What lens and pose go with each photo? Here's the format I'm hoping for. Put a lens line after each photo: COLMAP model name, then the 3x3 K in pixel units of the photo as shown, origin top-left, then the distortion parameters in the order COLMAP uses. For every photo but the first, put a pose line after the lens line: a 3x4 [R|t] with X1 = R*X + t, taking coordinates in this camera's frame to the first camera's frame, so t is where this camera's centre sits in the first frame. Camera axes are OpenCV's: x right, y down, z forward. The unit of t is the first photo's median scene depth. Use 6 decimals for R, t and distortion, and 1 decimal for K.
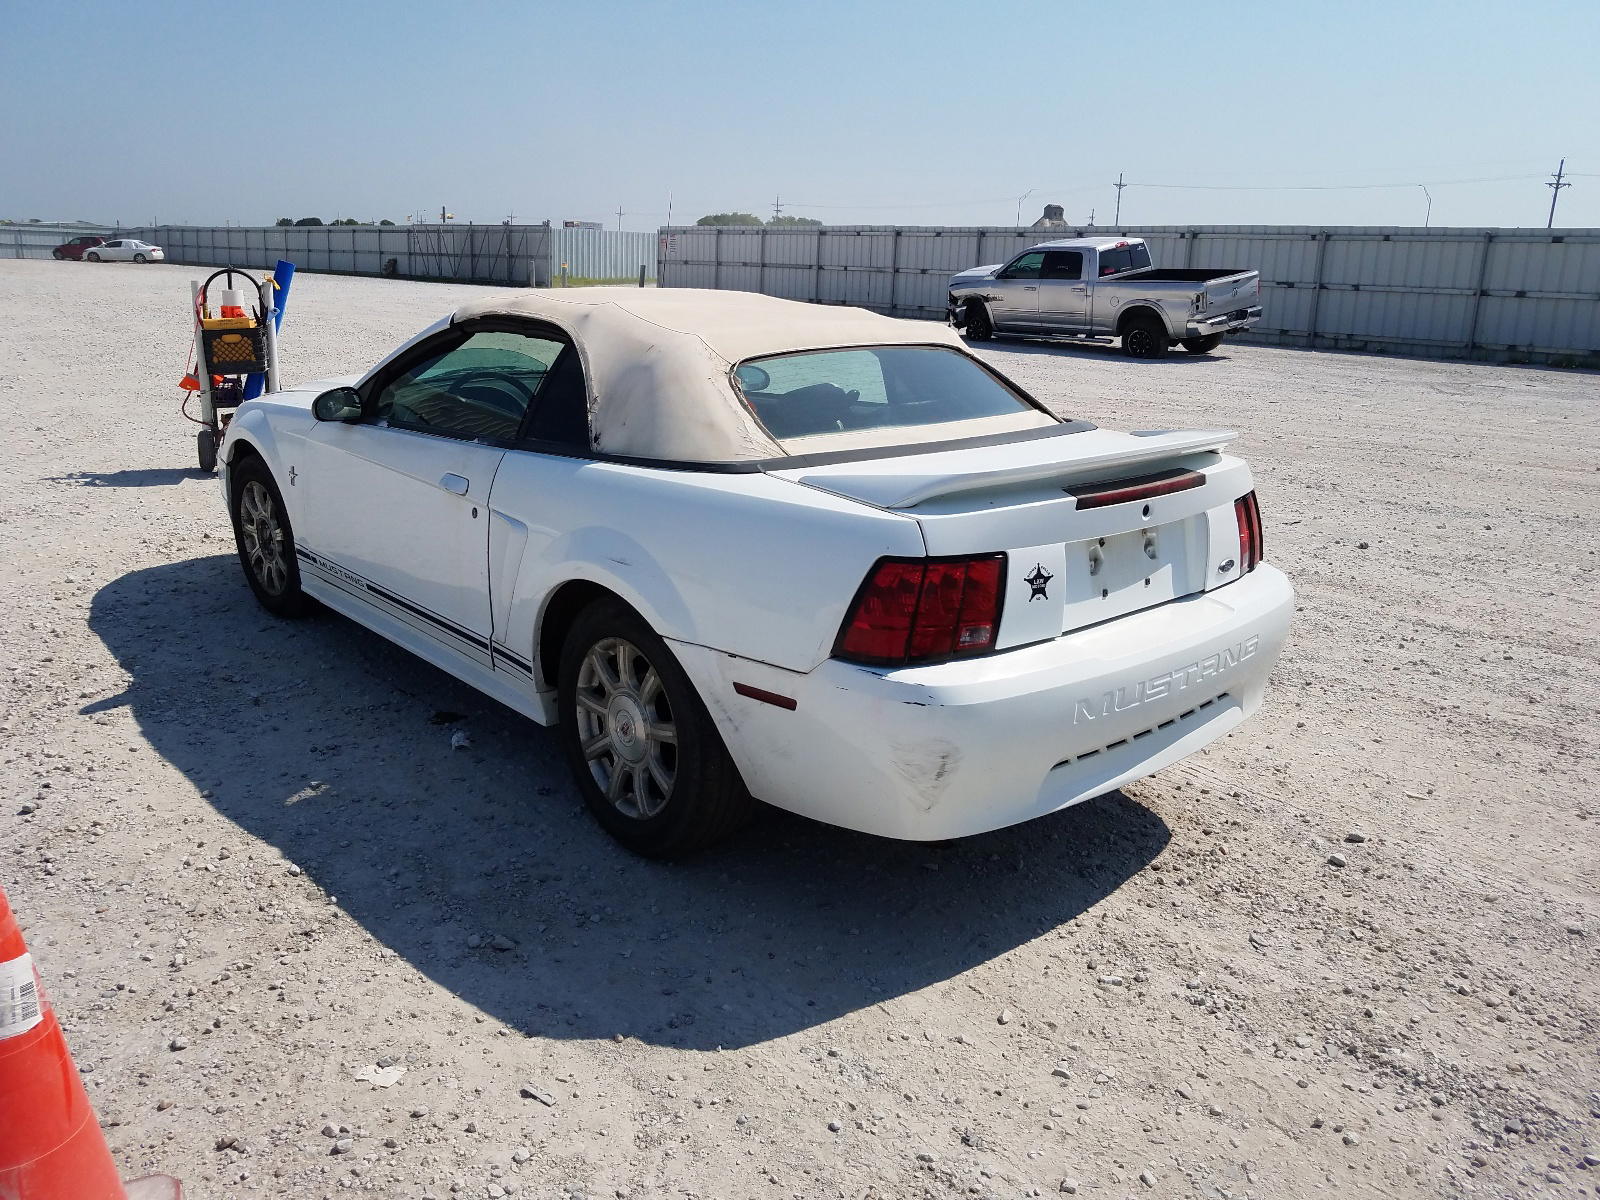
lens RADIAL K [[1239.6, 0, 800.0], [0, 1239.6, 600.0], [0, 0, 1]] dist [-0.004965, -0.002317]
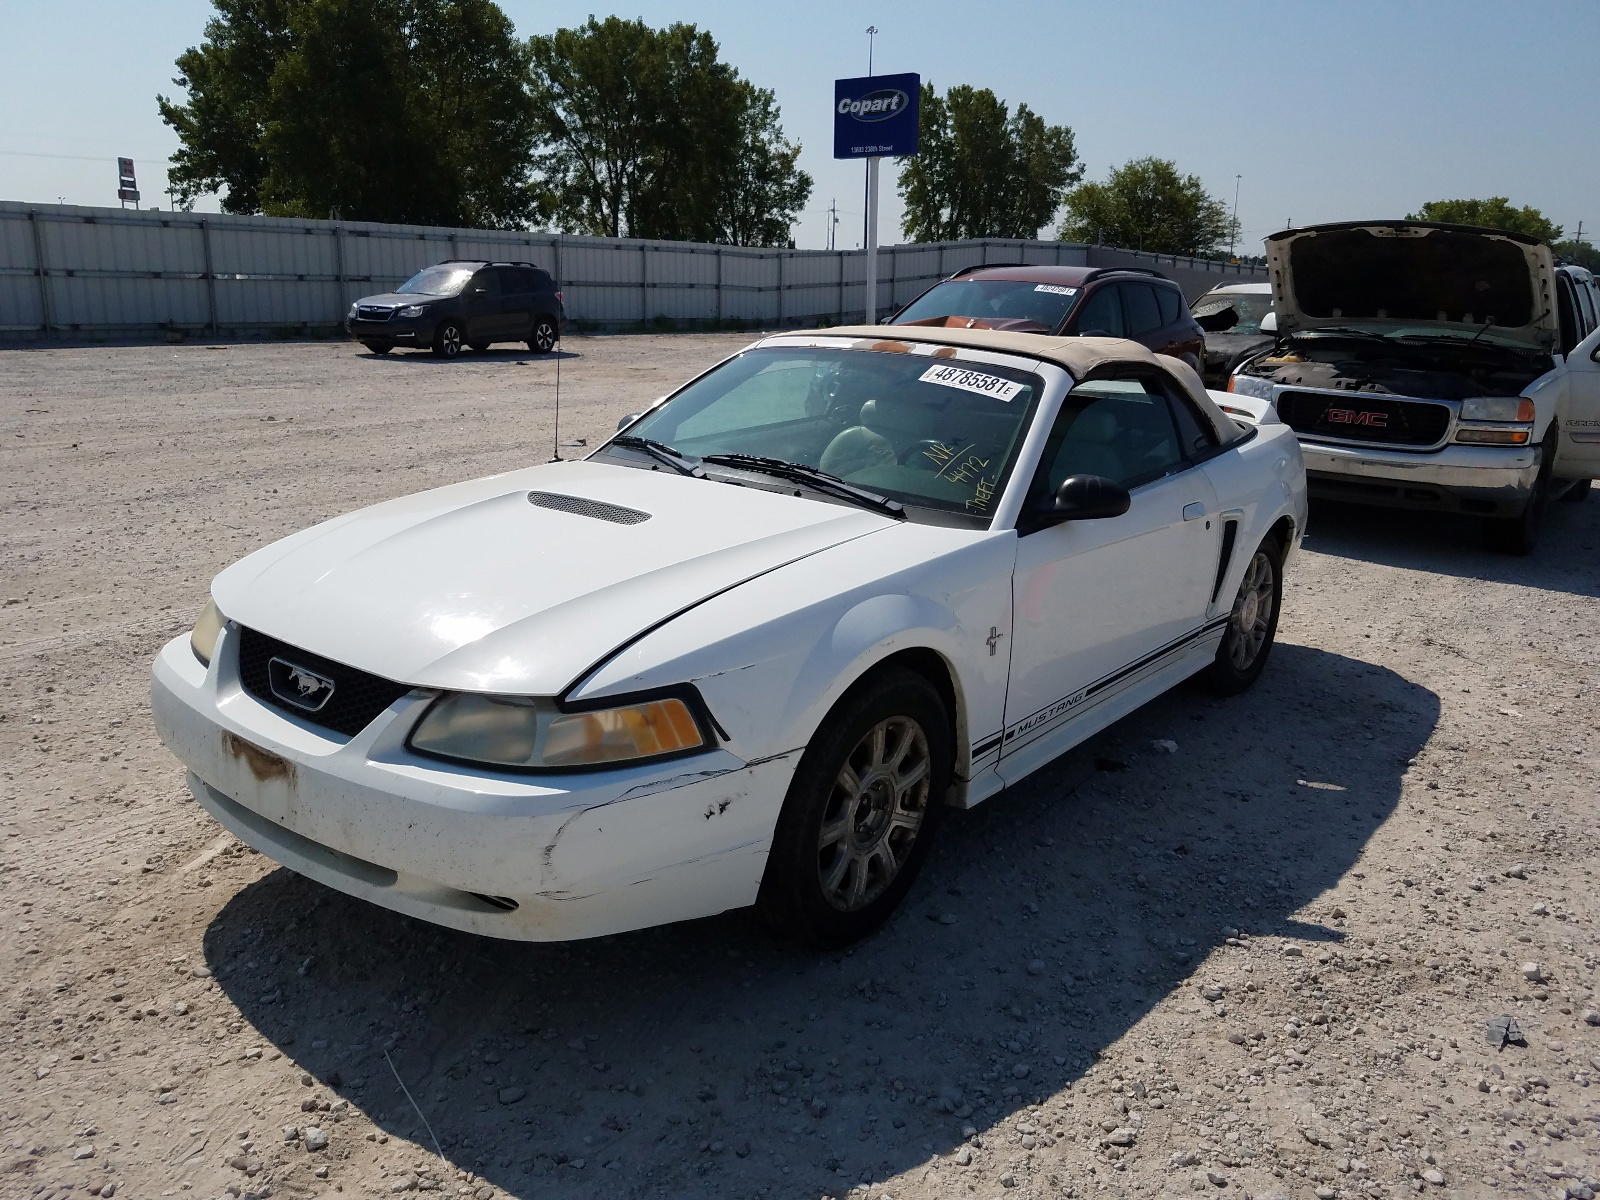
lens RADIAL K [[1213.3, 0, 800.0], [0, 1213.3, 600.0], [0, 0, 1]] dist [-0.030343, 0.000393]
pose [[-0.171772, -0.280379, 0.944395, -1.032555], [0.220321, 0.923429, 0.314227, -0.356290], [-0.960184, 0.262045, -0.096846, 1.193840]]
